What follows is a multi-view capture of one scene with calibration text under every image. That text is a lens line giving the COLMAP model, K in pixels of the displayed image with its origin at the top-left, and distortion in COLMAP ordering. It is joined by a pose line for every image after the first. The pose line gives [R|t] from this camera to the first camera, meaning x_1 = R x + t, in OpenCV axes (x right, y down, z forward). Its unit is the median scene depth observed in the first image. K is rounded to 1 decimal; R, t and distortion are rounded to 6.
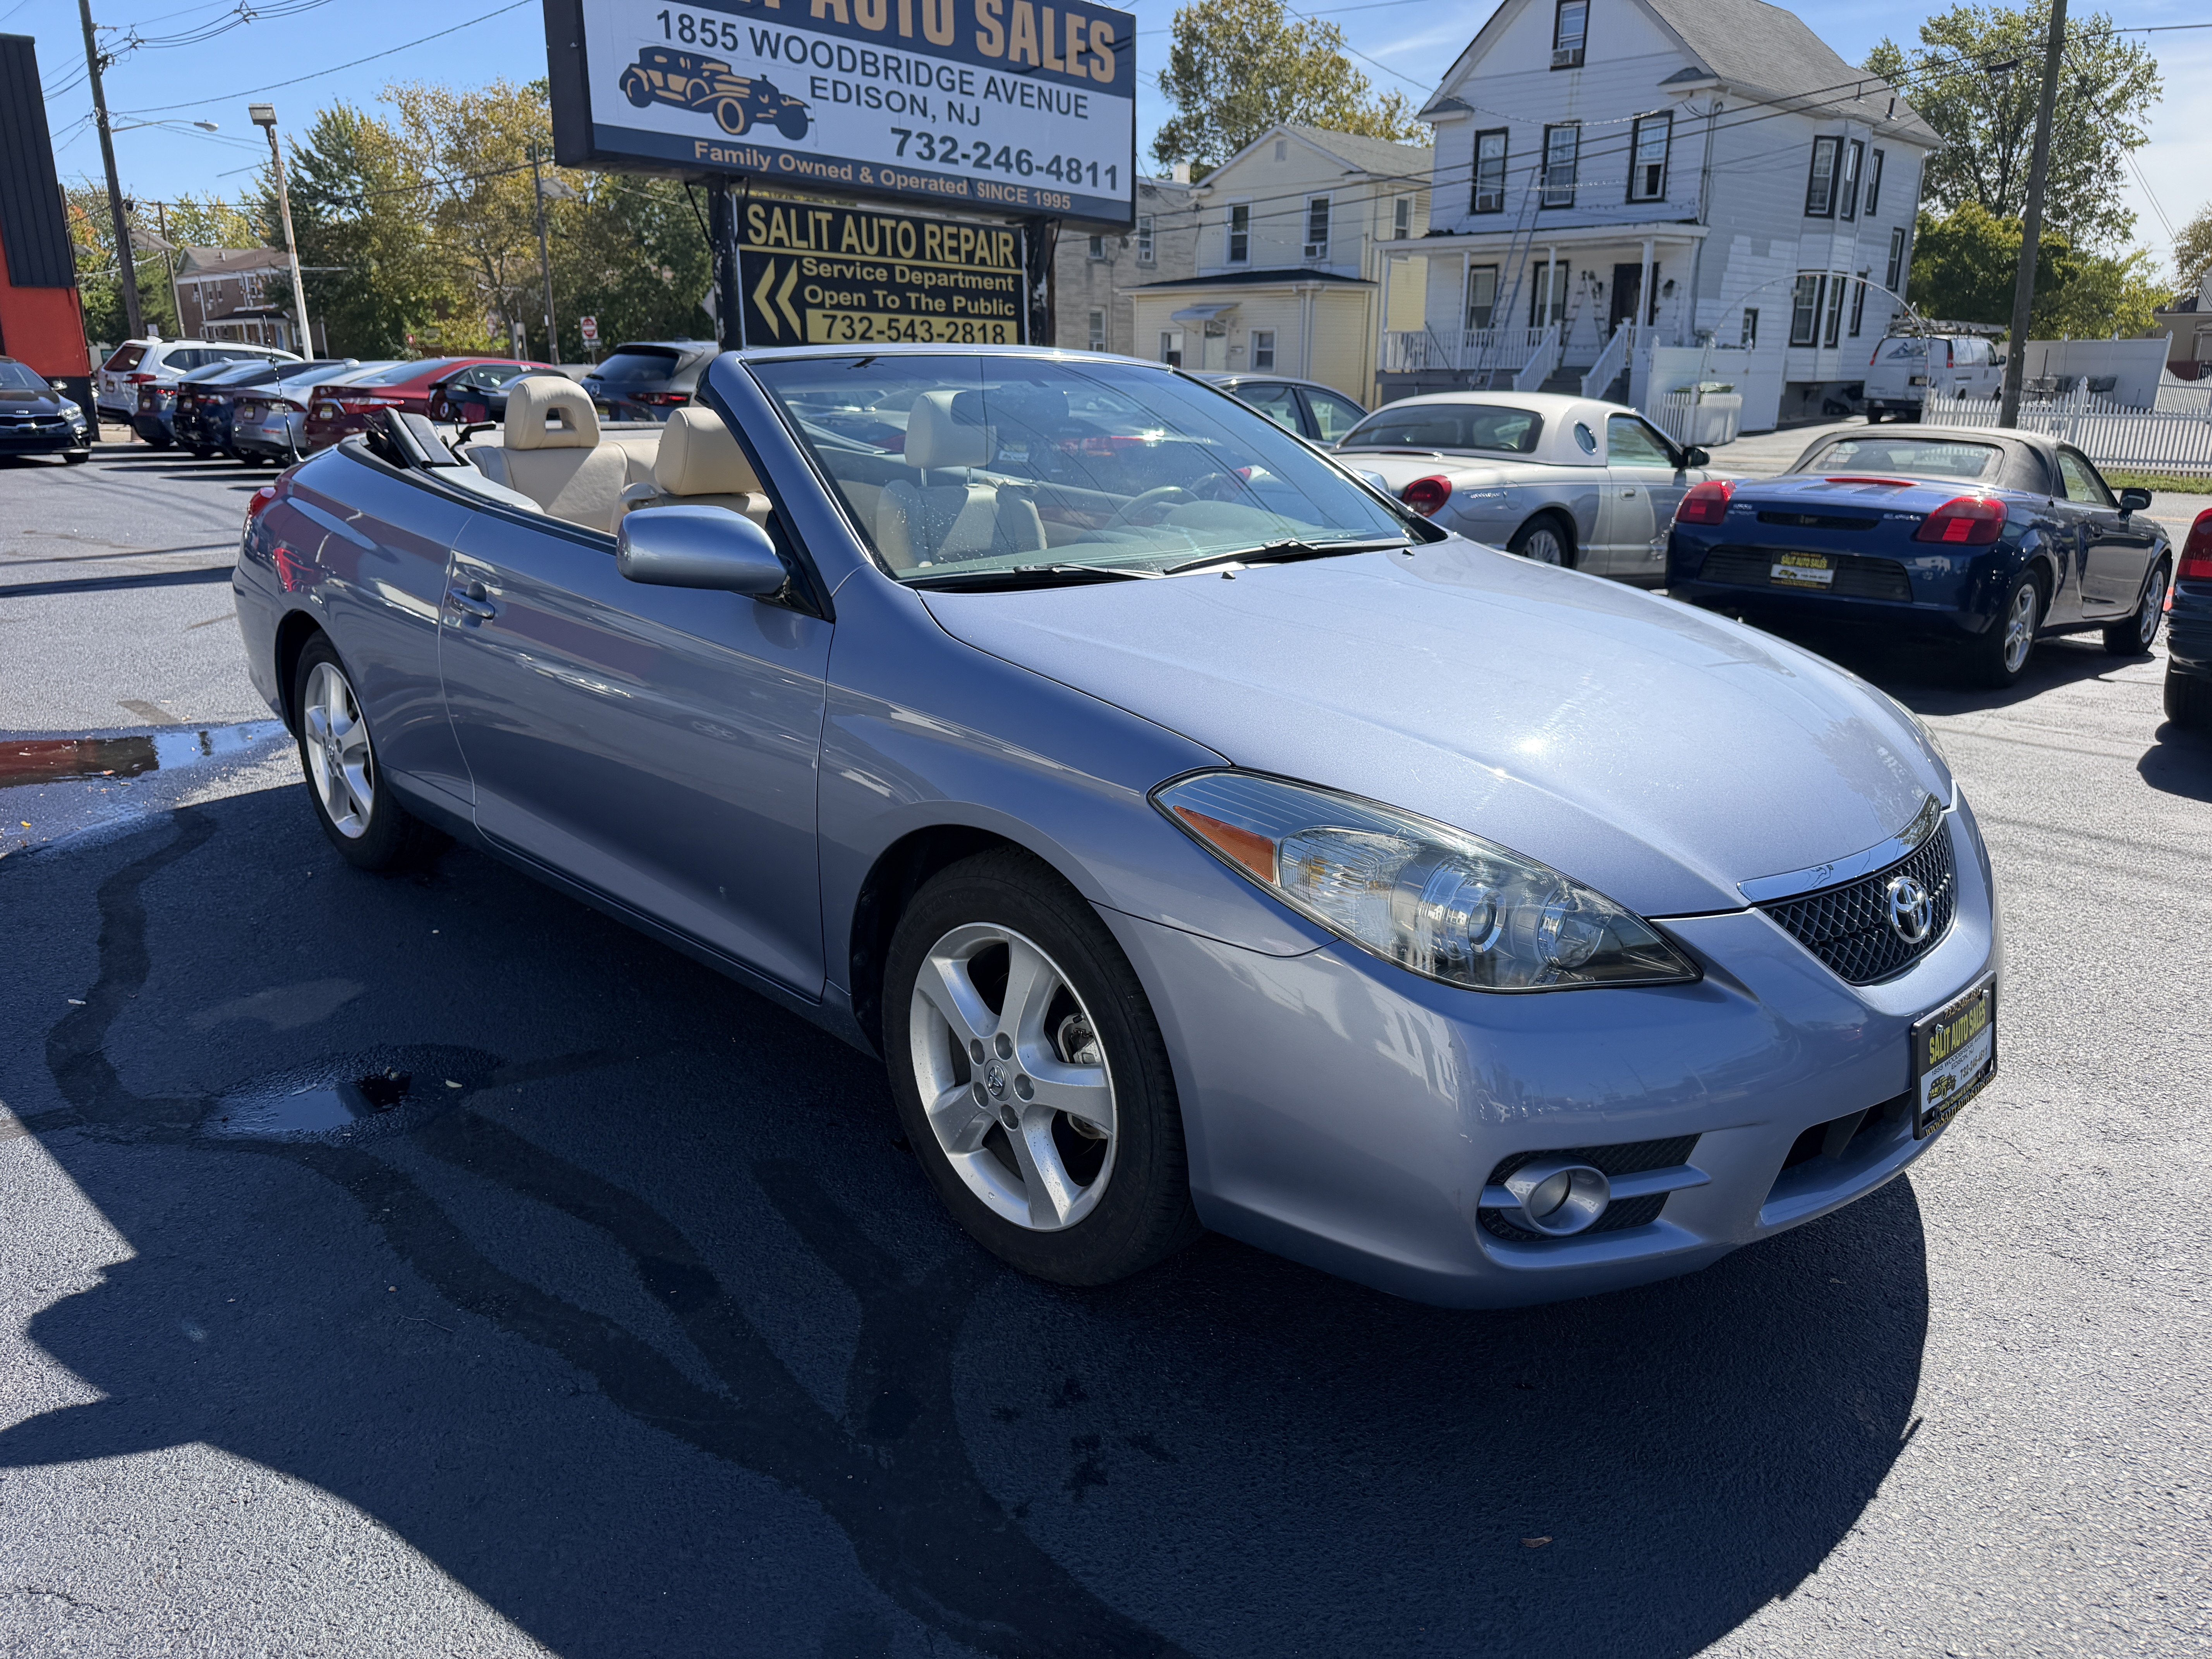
lens RADIAL K [[1579.4, 0, 1130.0], [0, 1579.4, 846.8], [0, 0, 1]] dist [-0.013278, -0.005725]
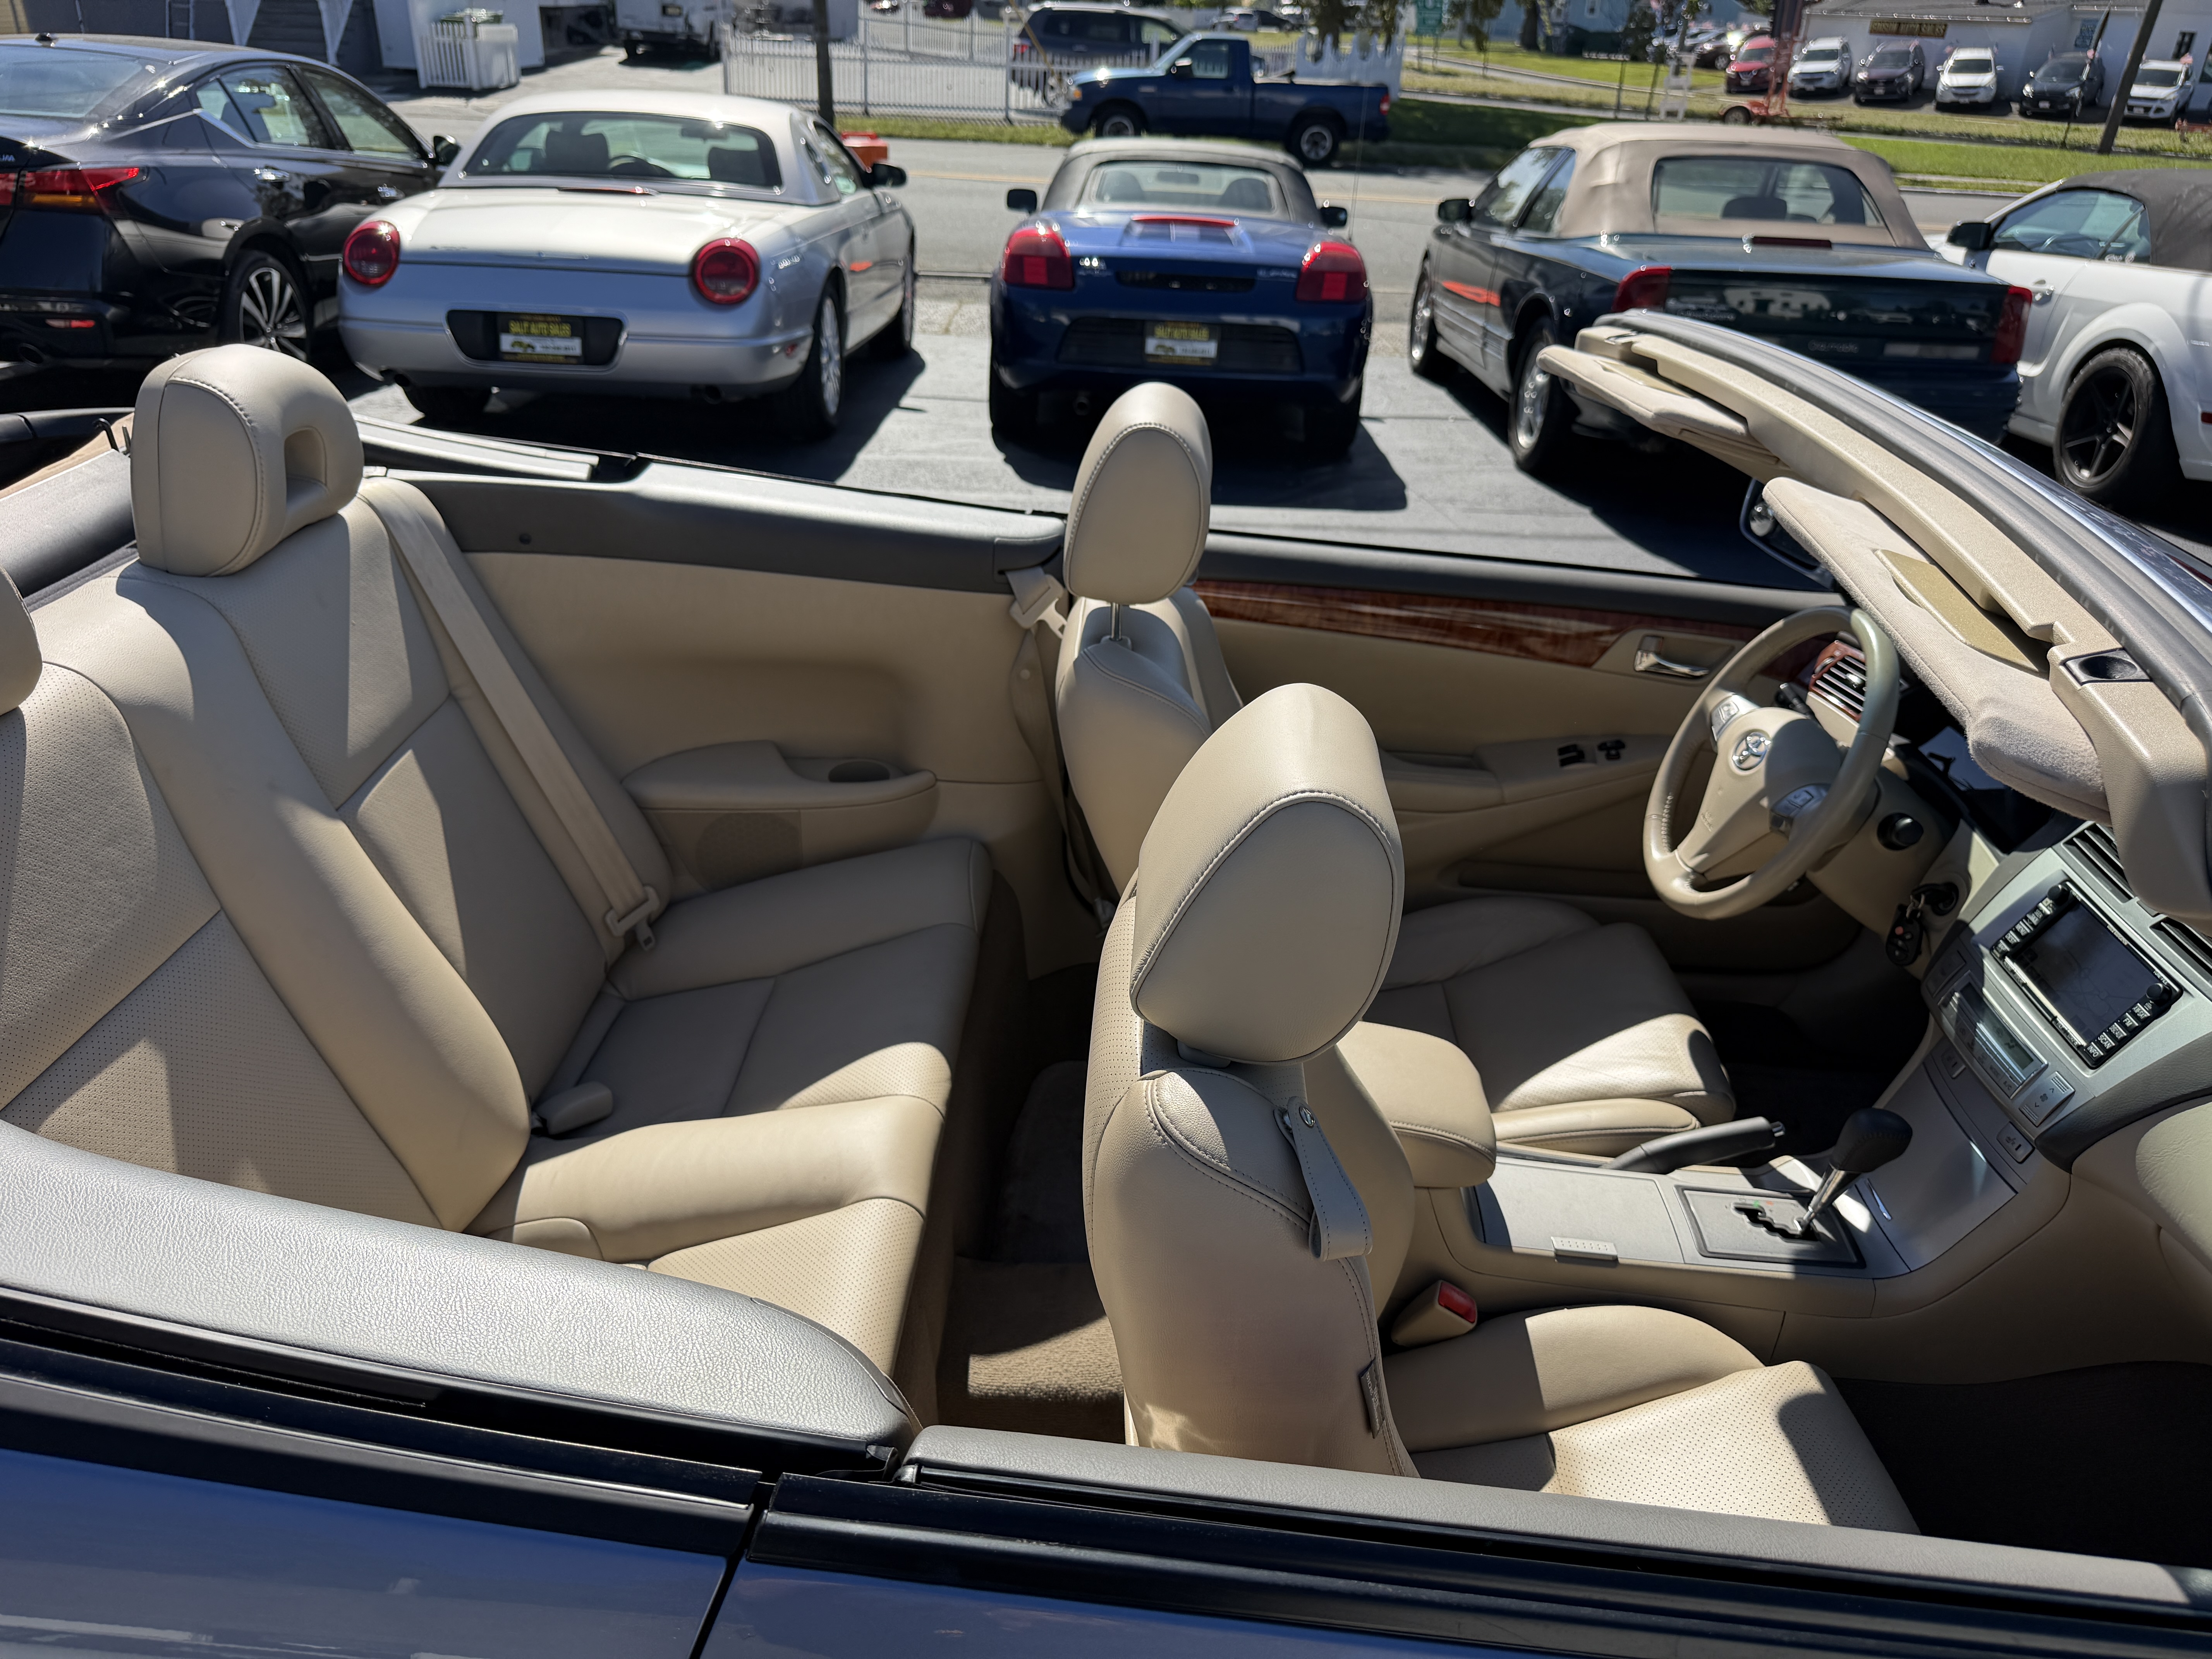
lens RADIAL K [[1579.4, 0, 1084.8], [0, 1579.4, 830.0], [0, 0, 1]] dist [-0.013278, -0.005725]
pose [[0.727695, -0.287237, 0.622860, -0.112199], [0.152186, 0.953071, 0.261717, -0.078285], [-0.668805, -0.095660, 0.737258, 0.188611]]
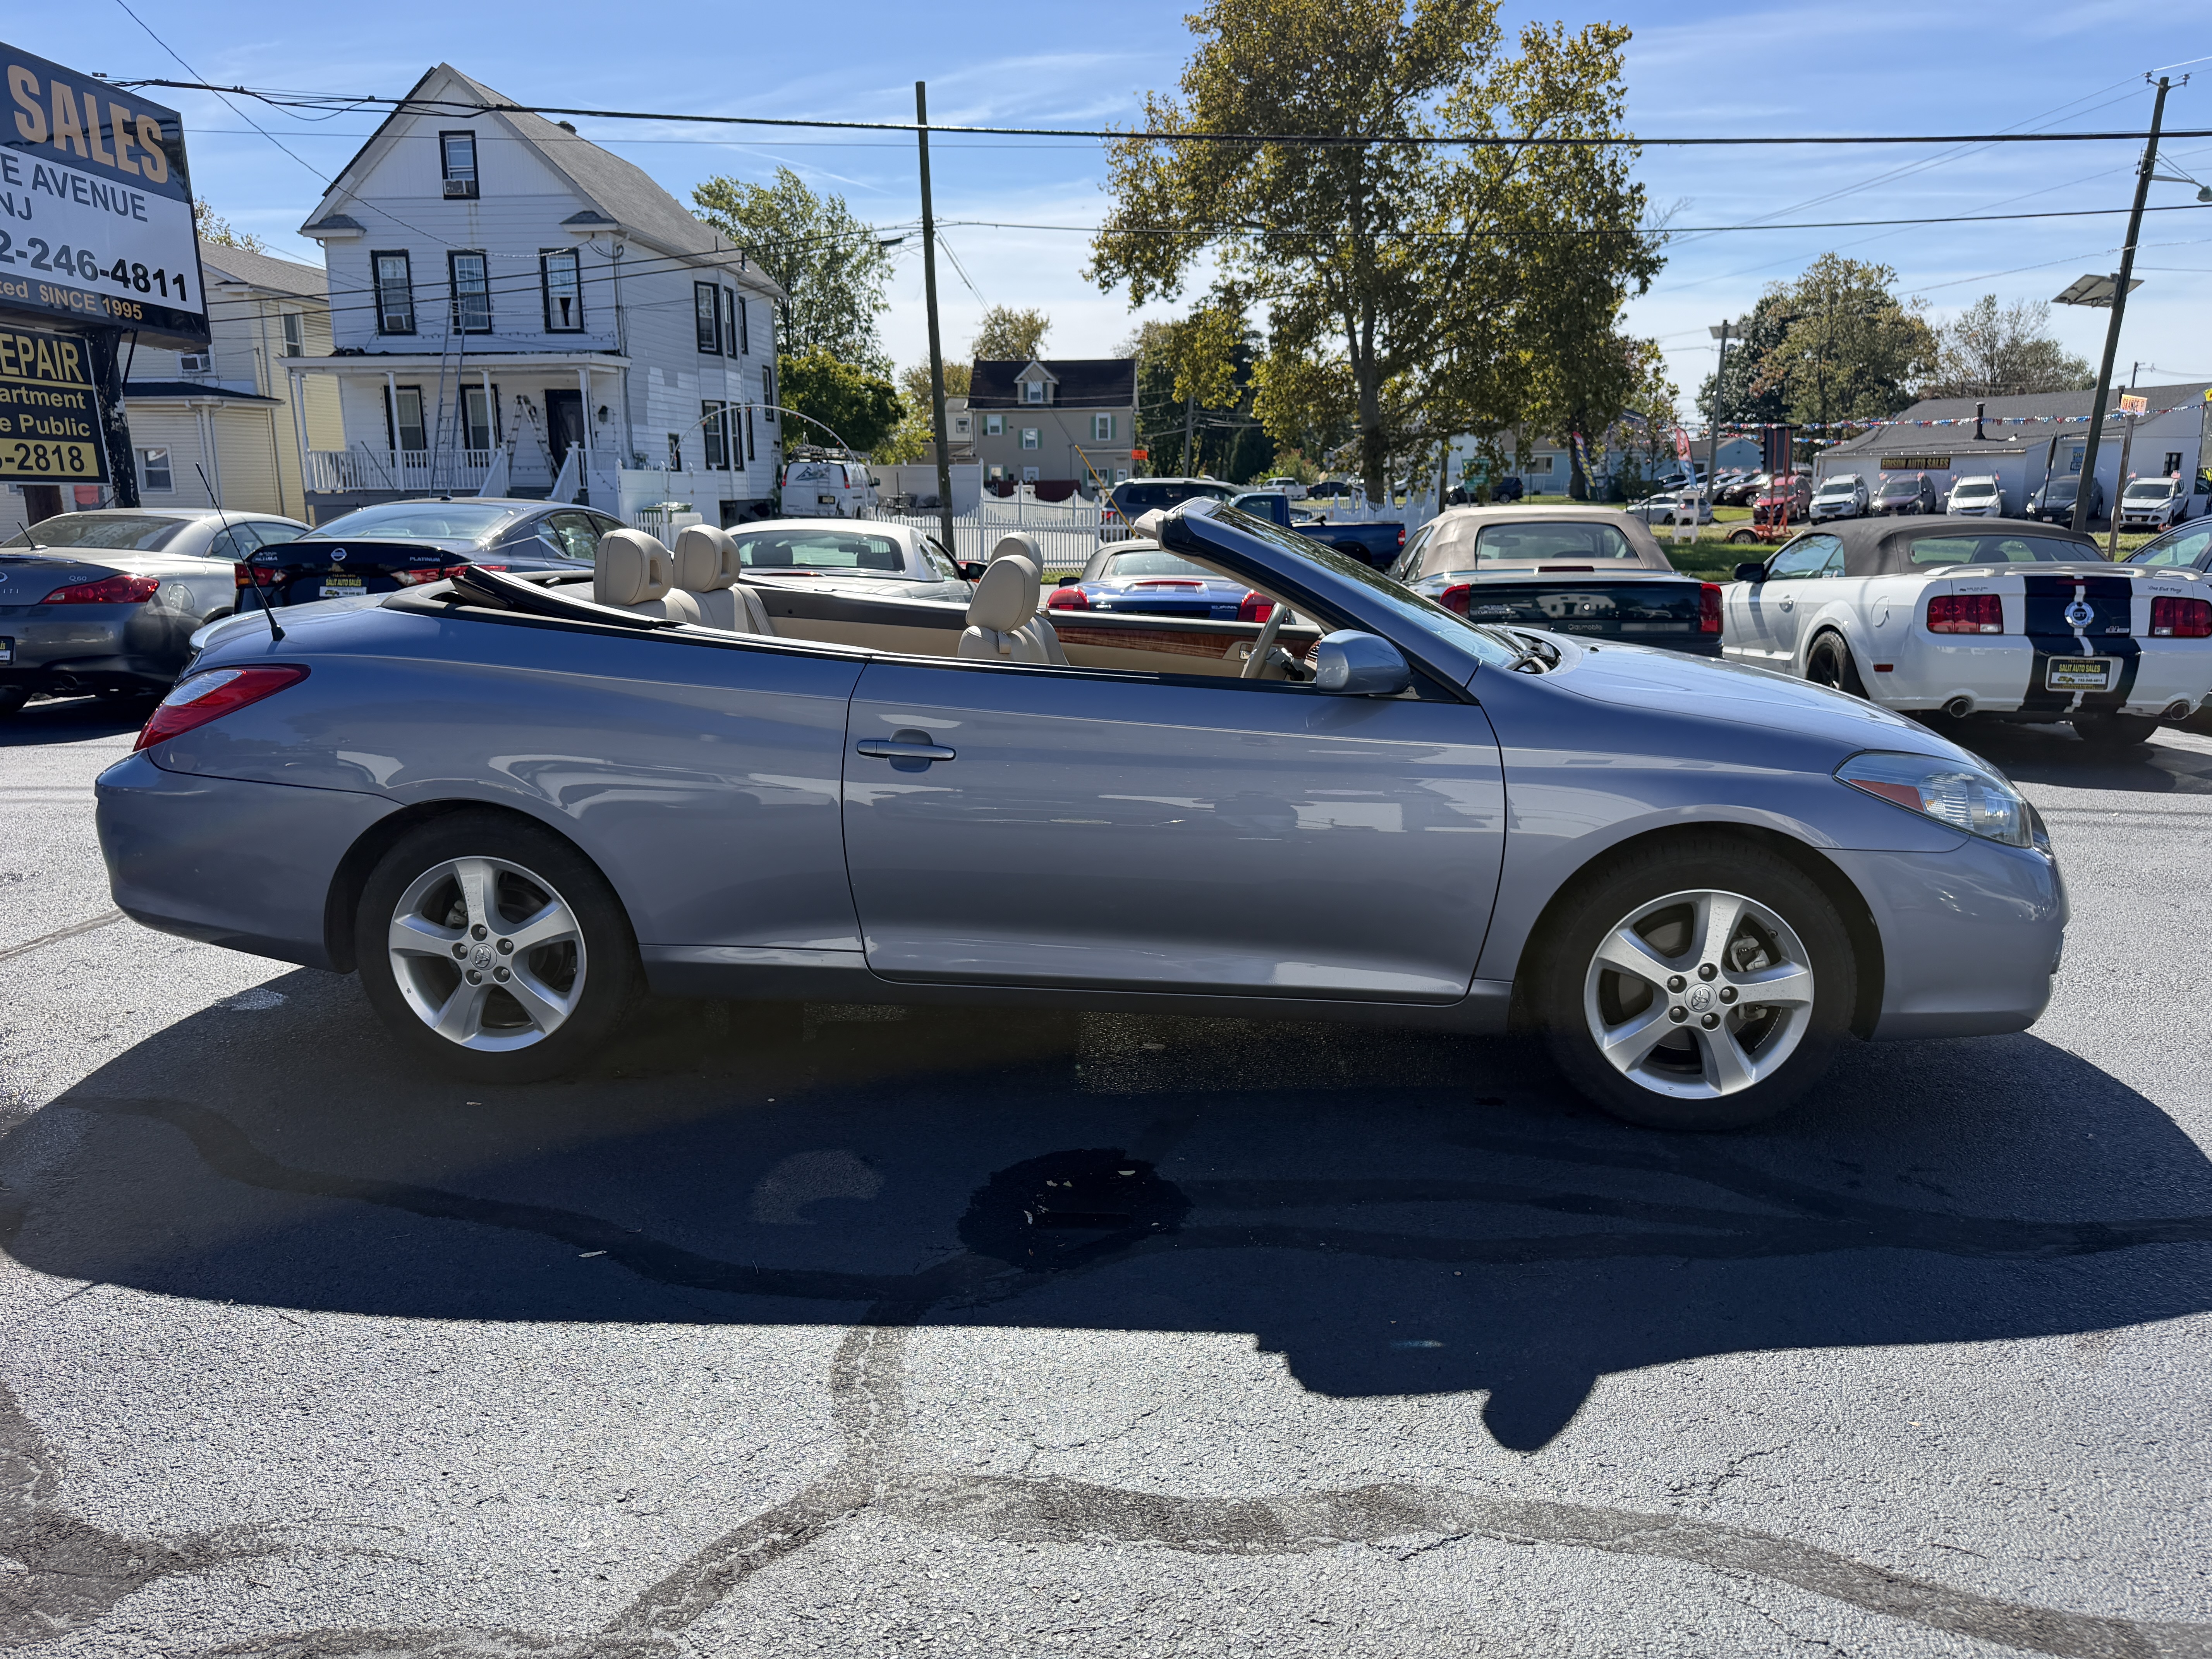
lens RADIAL K [[1579.4, 0, 1088.8], [0, 1579.4, 827.6], [0, 0, 1]] dist [-0.013278, -0.005725]
pose [[0.771296, -0.132984, 0.622429, -0.220129], [0.182877, 0.982996, -0.016596, -0.014286], [-0.609638, 0.126628, 0.782500, 0.027501]]
